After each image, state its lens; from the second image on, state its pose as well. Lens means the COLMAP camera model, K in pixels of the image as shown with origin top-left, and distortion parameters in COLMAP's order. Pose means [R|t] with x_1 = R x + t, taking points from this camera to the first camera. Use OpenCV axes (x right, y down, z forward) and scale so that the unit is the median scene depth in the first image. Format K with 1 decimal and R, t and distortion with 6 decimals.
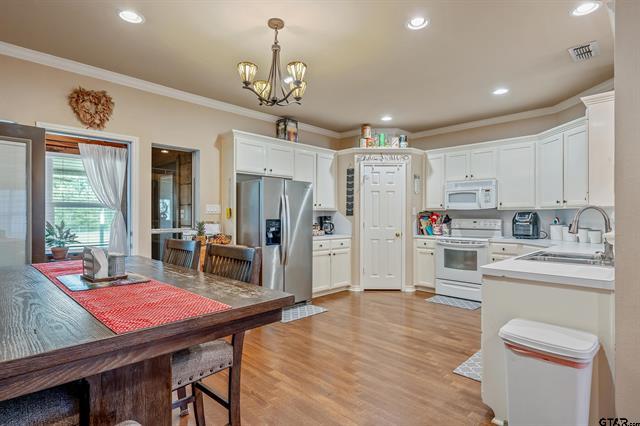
lens RADIAL K [[347.5, 0, 315.0], [0, 347.5, 215.8], [0, 0, 1]] dist [-0.001455, -0.000214]
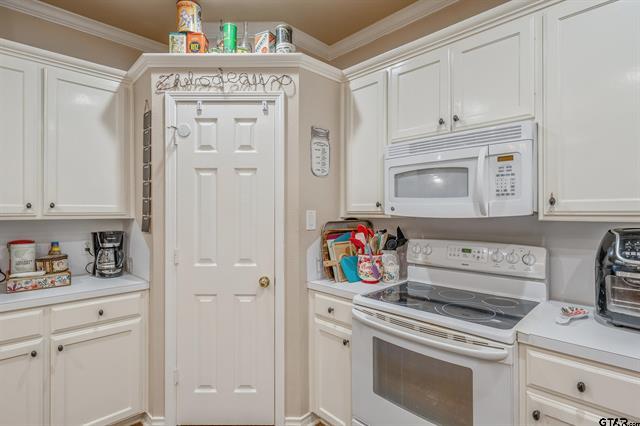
lens RADIAL K [[323.4, 0, 320.3], [0, 323.4, 209.5], [0, 0, 1]] dist [0.002543, -0.000530]
pose [[0.999980, -0.005549, -0.003121, 0.310201], [0.005548, 0.999985, -0.000200, -0.025791], [0.003122, 0.000183, 0.999995, 0.663617]]
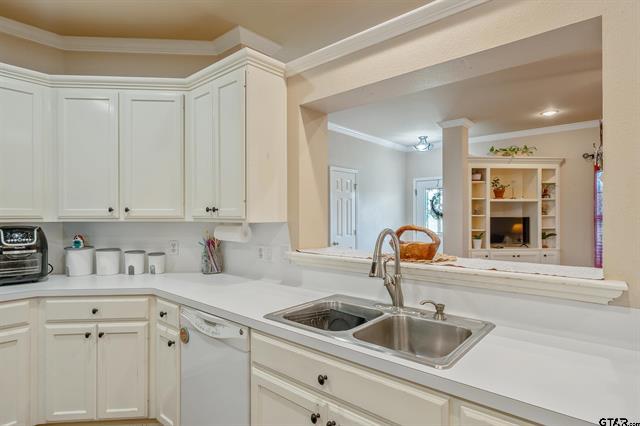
lens RADIAL K [[347.5, 0, 320.8], [0, 347.5, 212.1], [0, 0, 1]] dist [-0.001455, -0.000214]
pose [[-0.086281, 0.000744, 0.996271, 0.081941], [-0.000564, 1.000000, -0.000795, -0.028129], [-0.996271, -0.000631, -0.086281, 0.556192]]
